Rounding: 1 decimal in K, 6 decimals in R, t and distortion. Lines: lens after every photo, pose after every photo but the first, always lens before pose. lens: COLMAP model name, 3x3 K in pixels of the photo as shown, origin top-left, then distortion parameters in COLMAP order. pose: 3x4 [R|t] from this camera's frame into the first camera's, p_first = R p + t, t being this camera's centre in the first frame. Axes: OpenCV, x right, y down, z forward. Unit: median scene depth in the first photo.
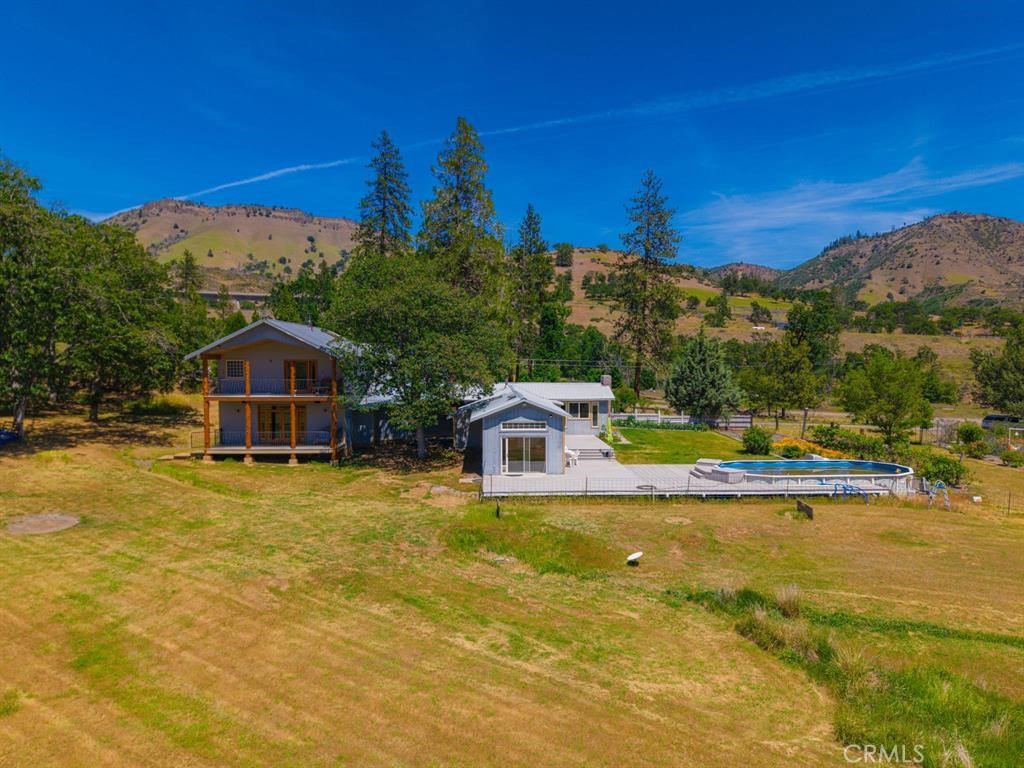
lens RADIAL K [[690.7, 0, 512.0], [0, 690.7, 384.0], [0, 0, 1]] dist [0.011837, -0.004630]
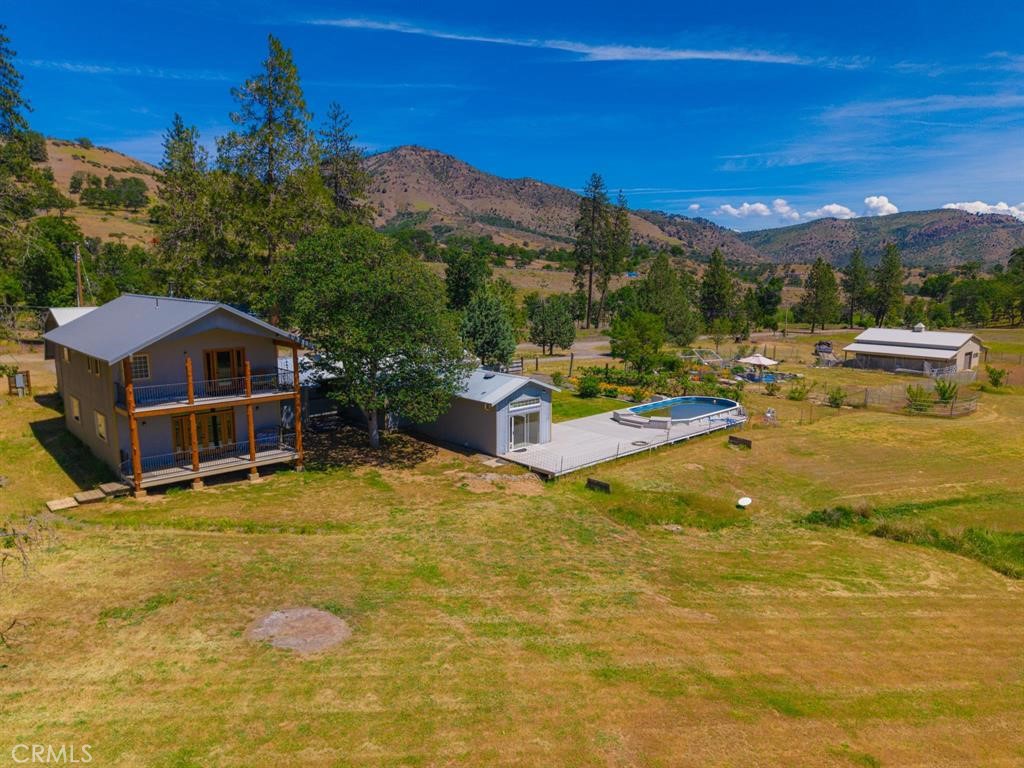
lens RADIAL K [[690.7, 0, 512.0], [0, 690.7, 384.0], [0, 0, 1]] dist [0.011837, -0.004630]
pose [[0.749590, -0.102924, 0.653851, -0.154064], [0.021185, 0.991061, 0.131717, -0.024317], [-0.661563, -0.084882, 0.745070, 0.050561]]
